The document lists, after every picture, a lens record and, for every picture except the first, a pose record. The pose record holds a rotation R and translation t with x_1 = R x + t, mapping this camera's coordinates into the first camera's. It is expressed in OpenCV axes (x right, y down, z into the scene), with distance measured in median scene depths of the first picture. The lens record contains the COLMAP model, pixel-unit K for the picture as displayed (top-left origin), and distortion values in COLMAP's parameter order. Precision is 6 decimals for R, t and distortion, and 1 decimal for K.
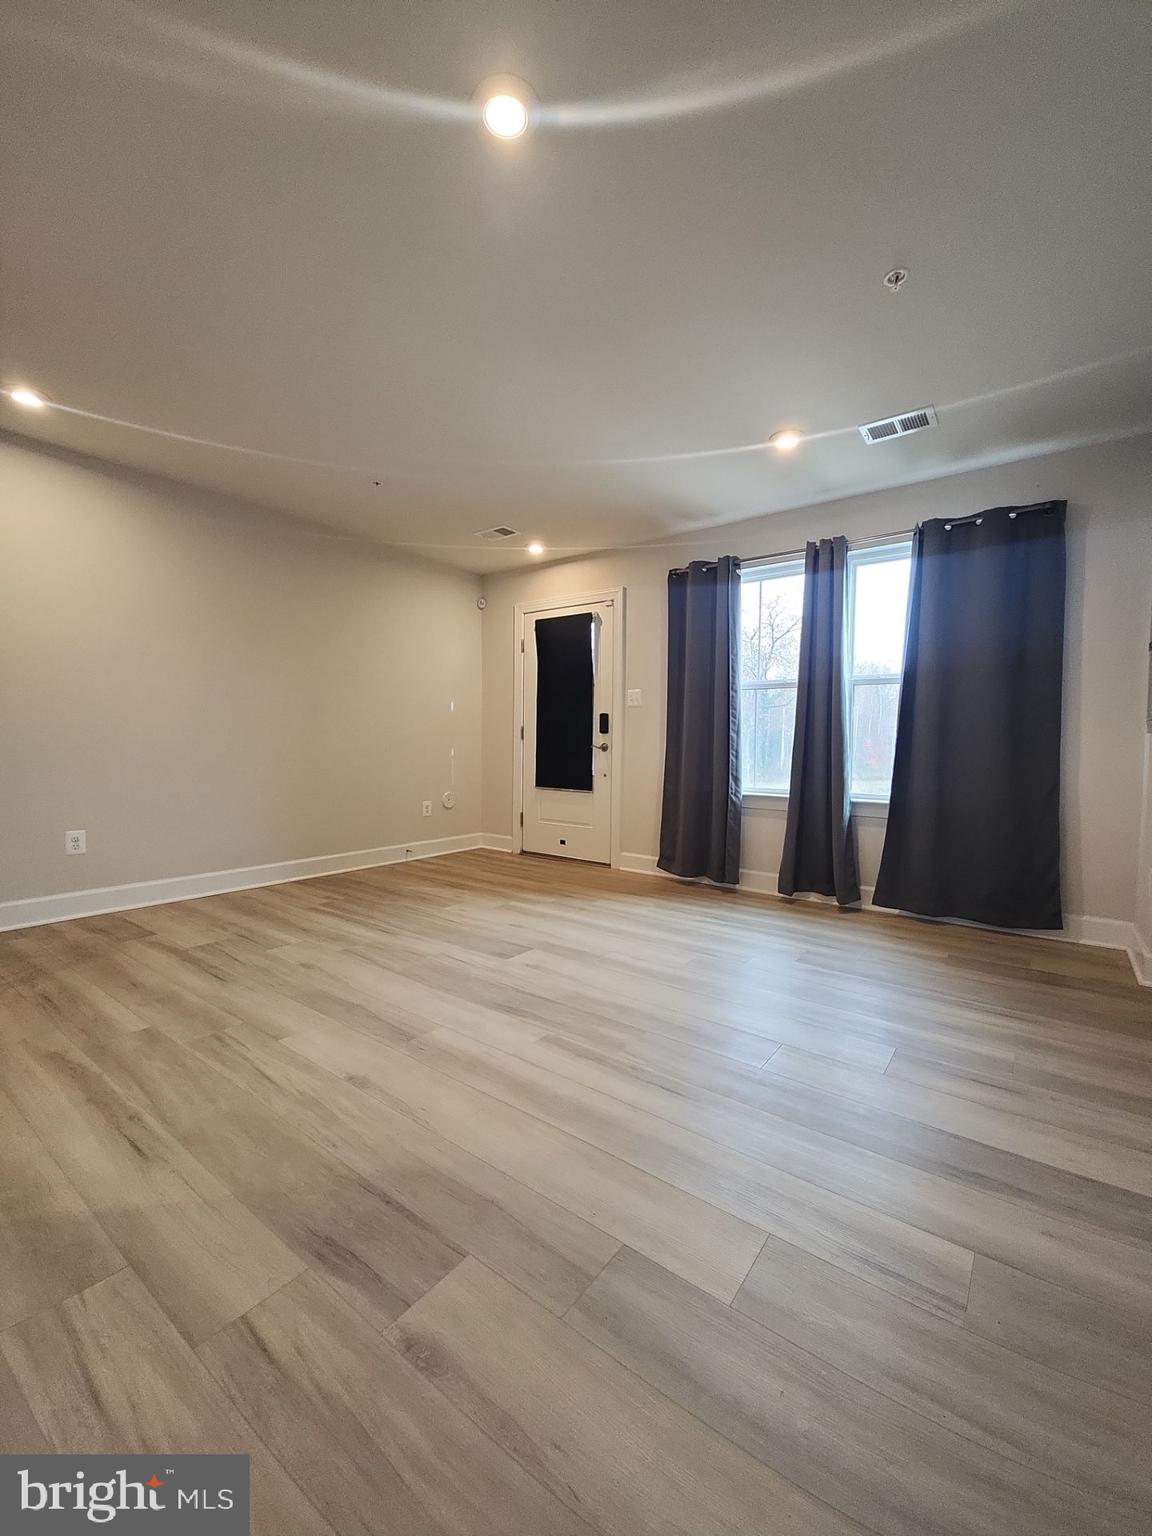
lens RADIAL K [[620.9, 0, 576.0], [0, 620.9, 768.0], [0, 0, 1]] dist [0.001275, -0.000559]
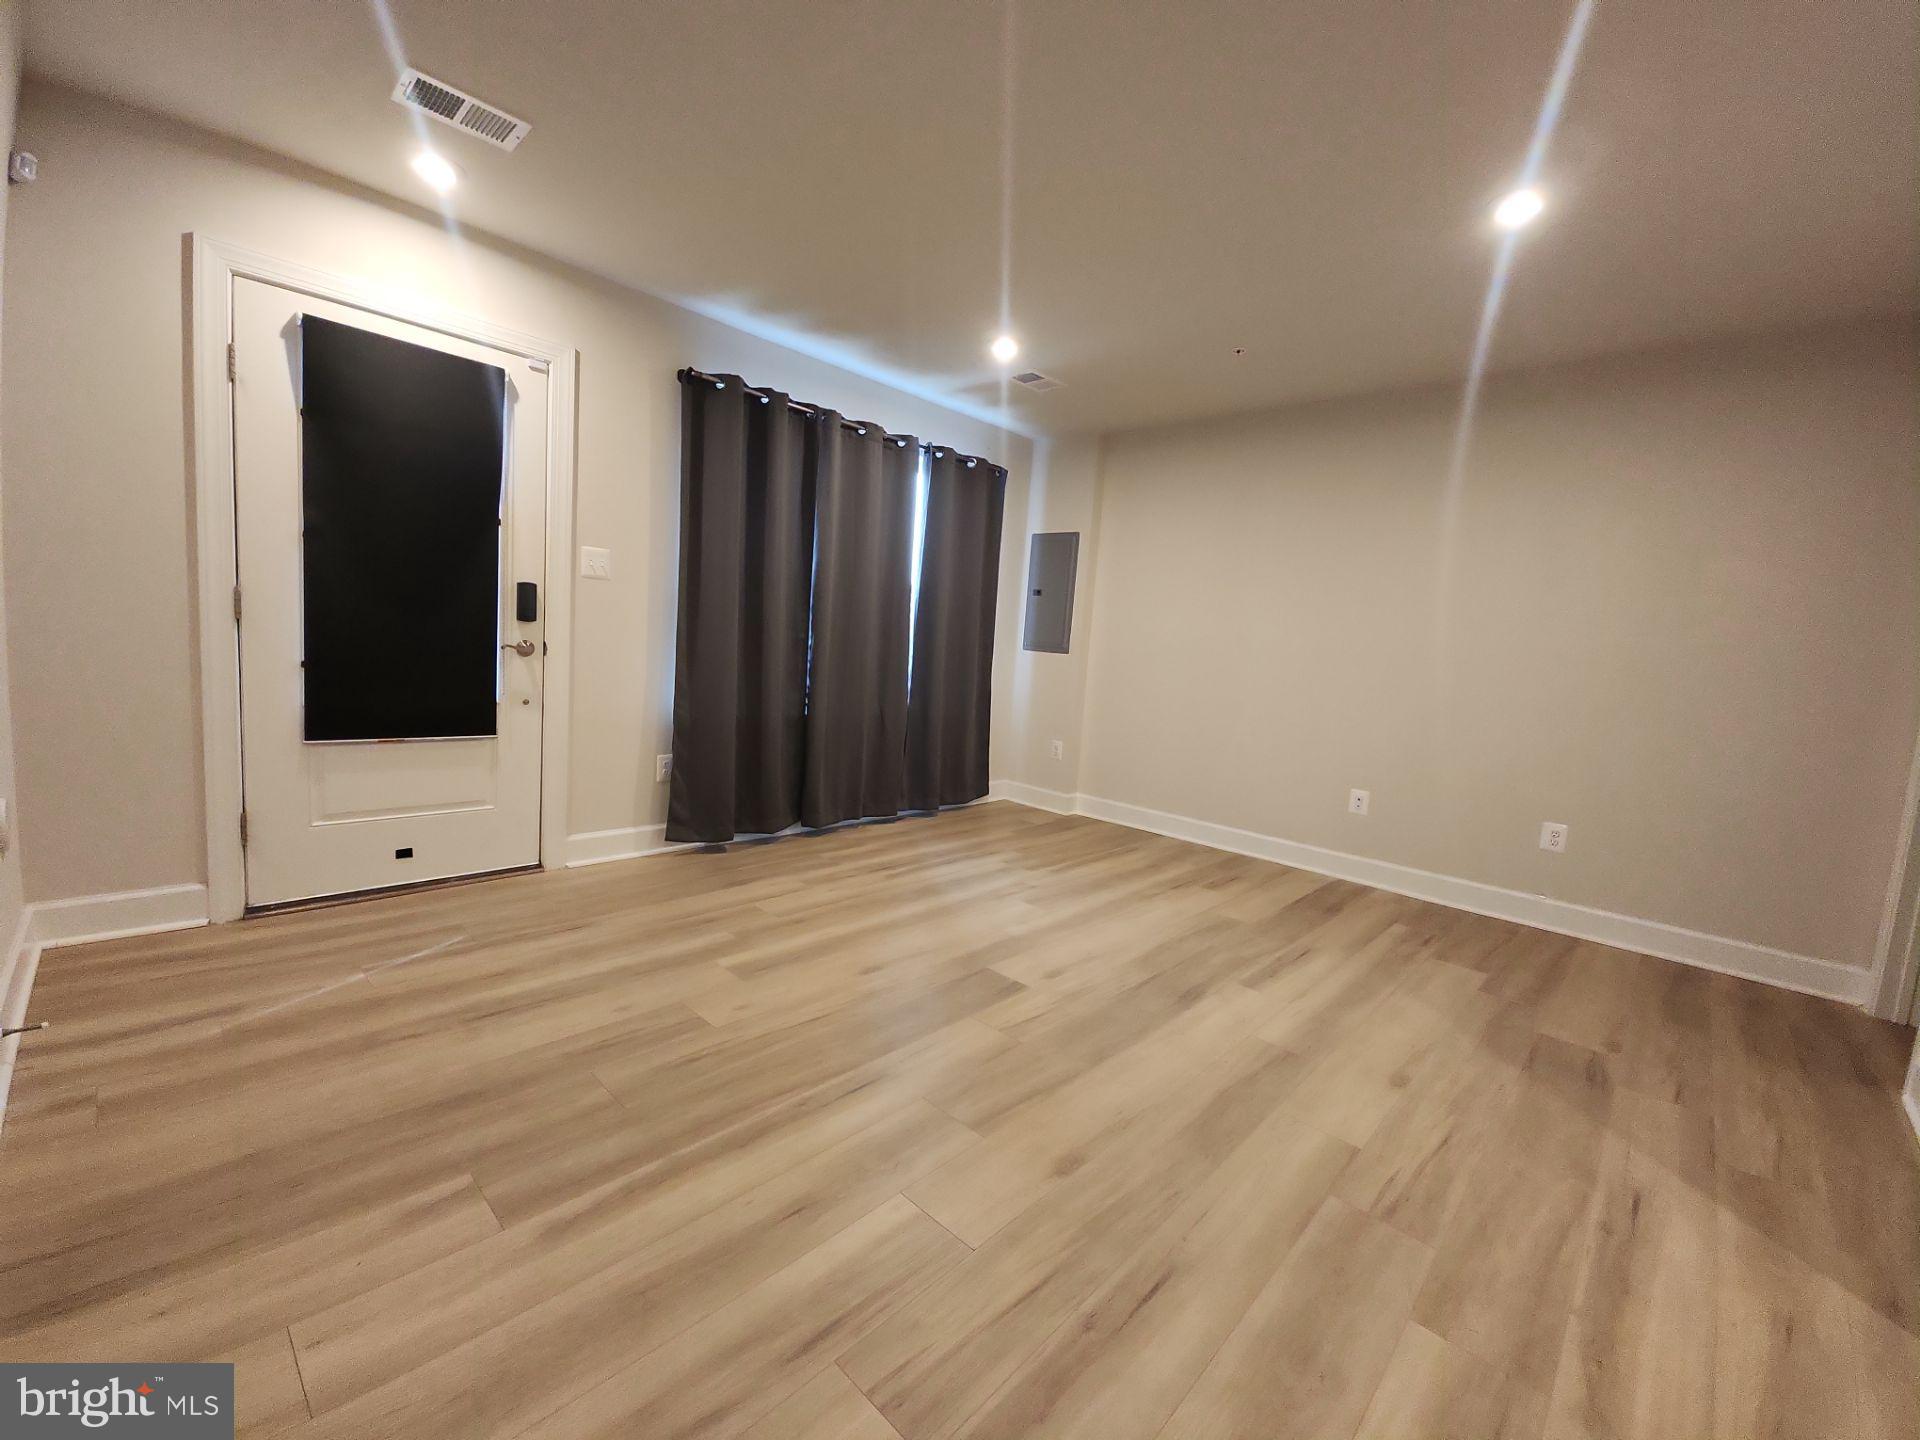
lens RADIAL K [[776.3, 0, 960.0], [0, 776.3, 720.0], [0, 0, 1]] dist [0.008726, -0.007358]
pose [[0.115141, -0.107243, 0.987543, -0.934990], [-0.028232, 0.993400, 0.111171, -0.094001], [-0.992948, -0.040681, 0.111354, 0.944690]]
